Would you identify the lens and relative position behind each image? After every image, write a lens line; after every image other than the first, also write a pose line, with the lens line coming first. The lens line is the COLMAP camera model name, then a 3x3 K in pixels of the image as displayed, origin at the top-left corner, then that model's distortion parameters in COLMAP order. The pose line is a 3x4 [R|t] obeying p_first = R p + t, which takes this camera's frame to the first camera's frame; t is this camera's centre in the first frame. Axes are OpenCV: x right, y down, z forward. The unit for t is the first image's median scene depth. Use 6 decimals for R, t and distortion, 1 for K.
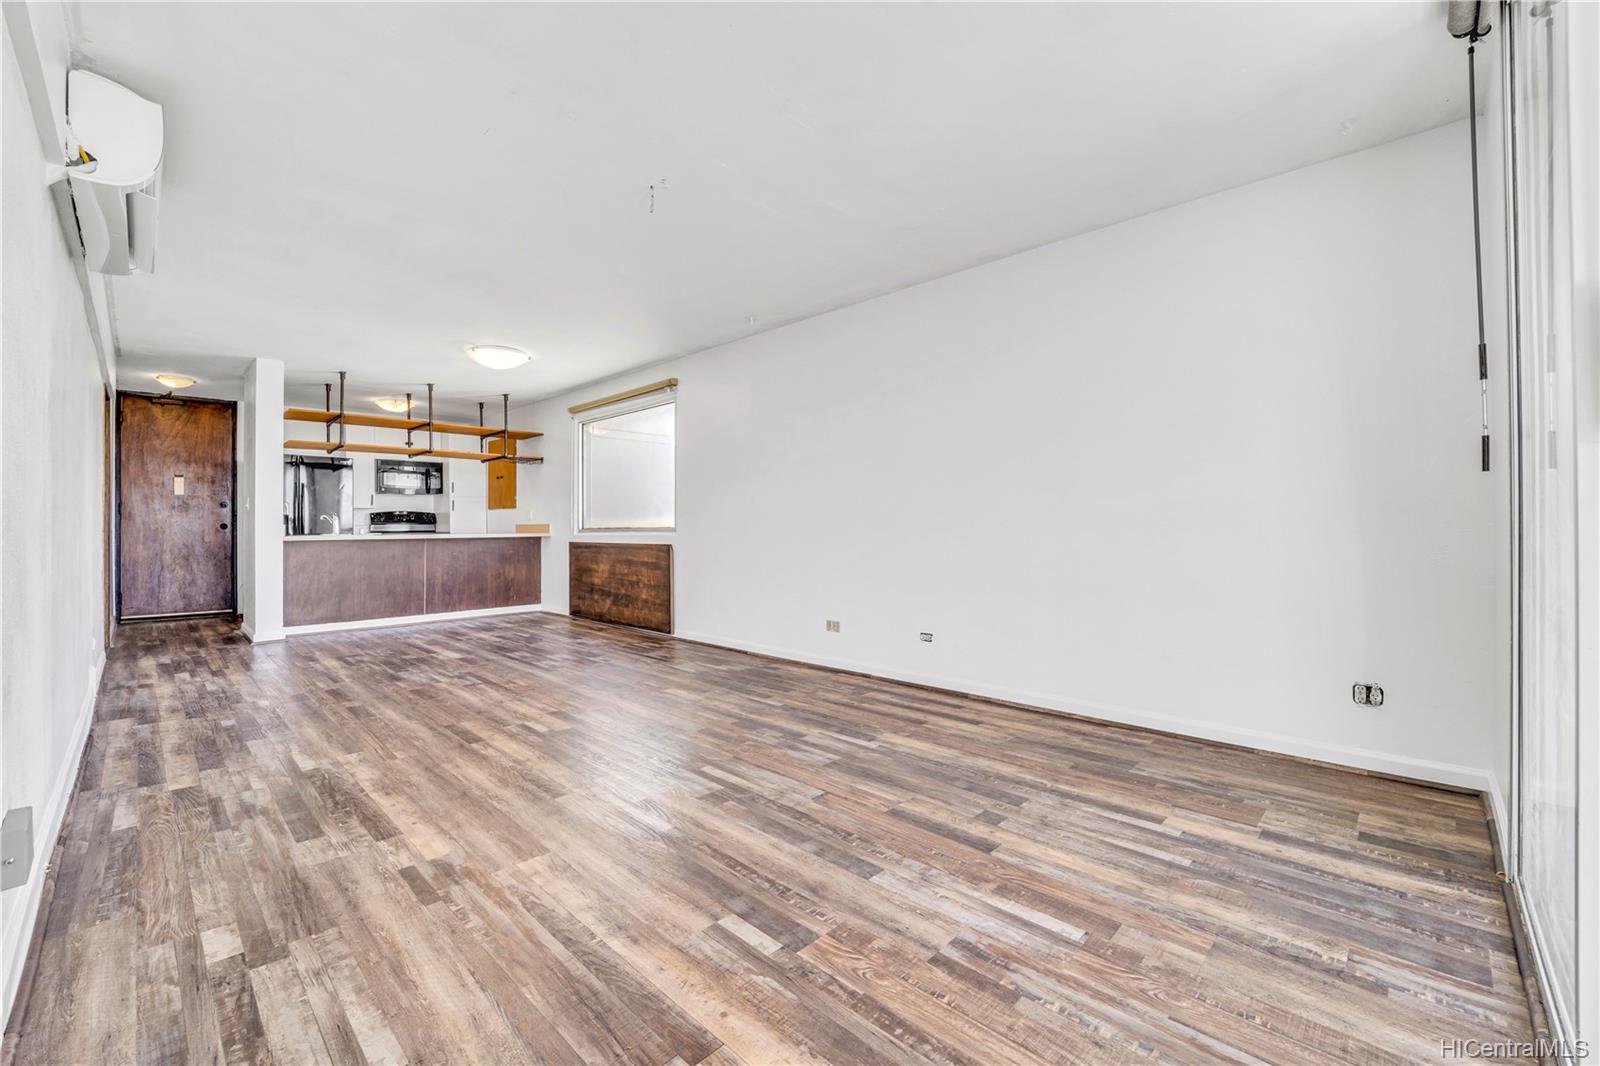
lens RADIAL K [[657.1, 0, 796.3], [0, 657.1, 531.9], [0, 0, 1]] dist [-0.020359, -0.001414]
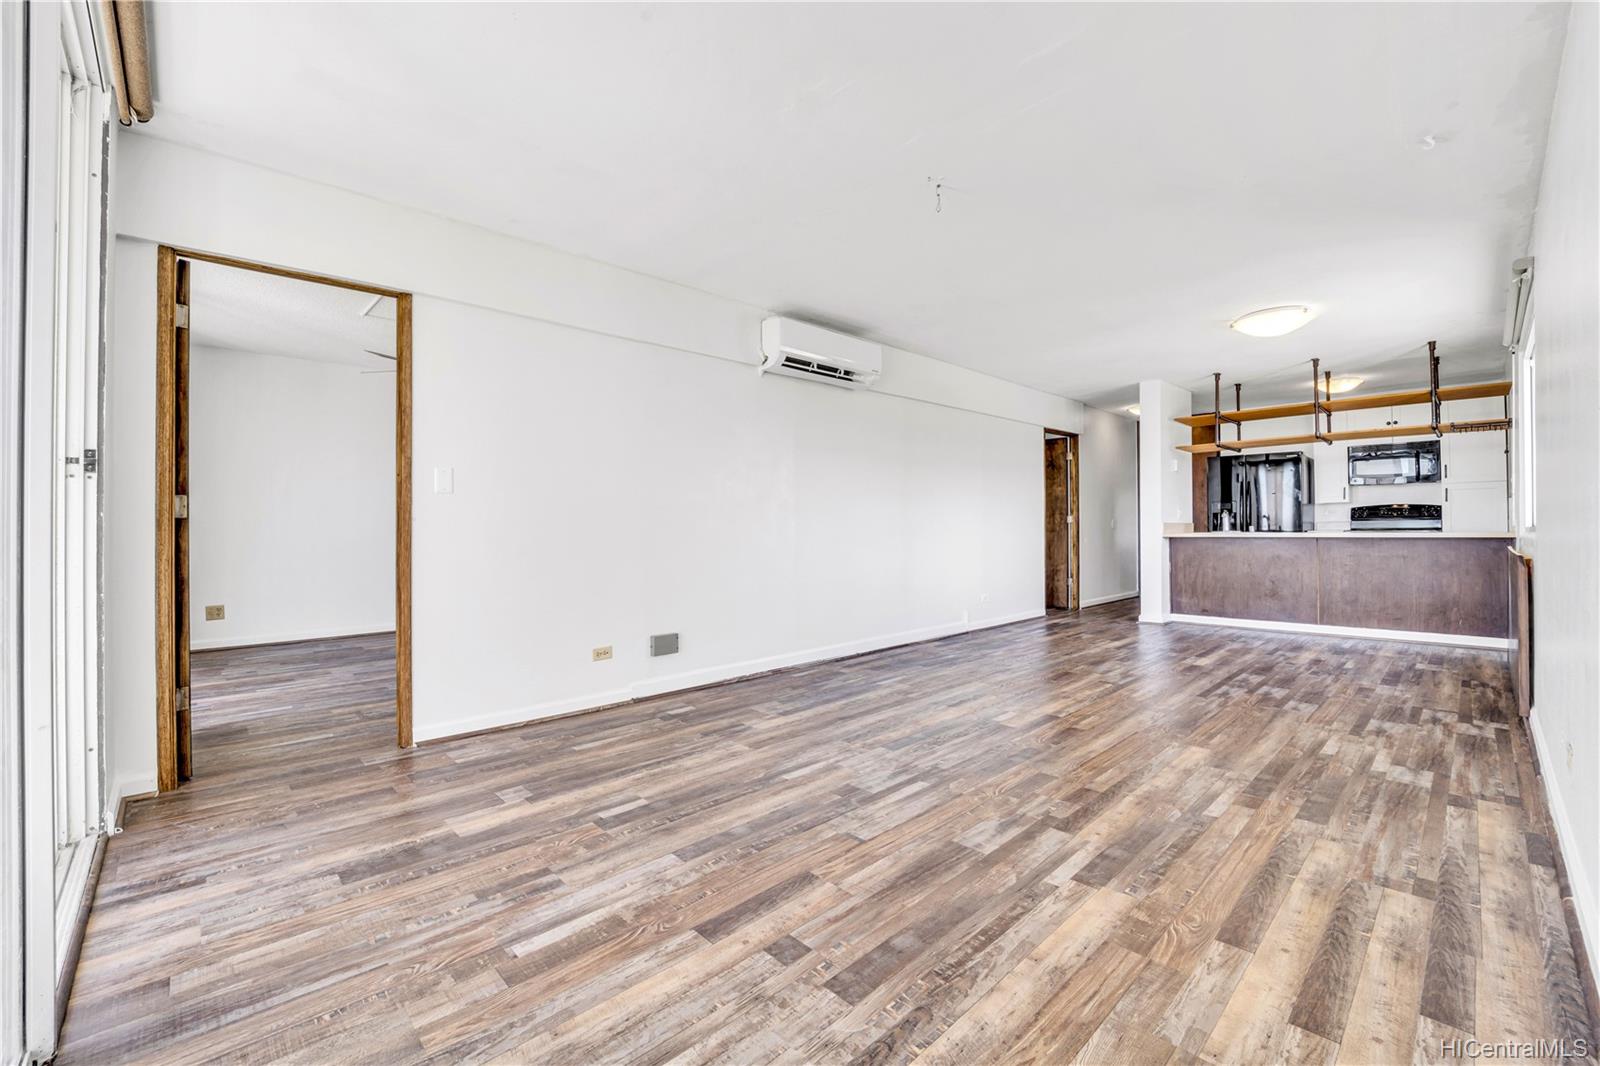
lens RADIAL K [[657.1, 0, 793.9], [0, 657.1, 521.3], [0, 0, 1]] dist [-0.020359, -0.001414]
pose [[-0.038260, -0.004195, -0.999259, 1.014675], [-0.002449, 0.999989, -0.004105, -0.018275], [0.999265, 0.002290, -0.038270, 1.052862]]
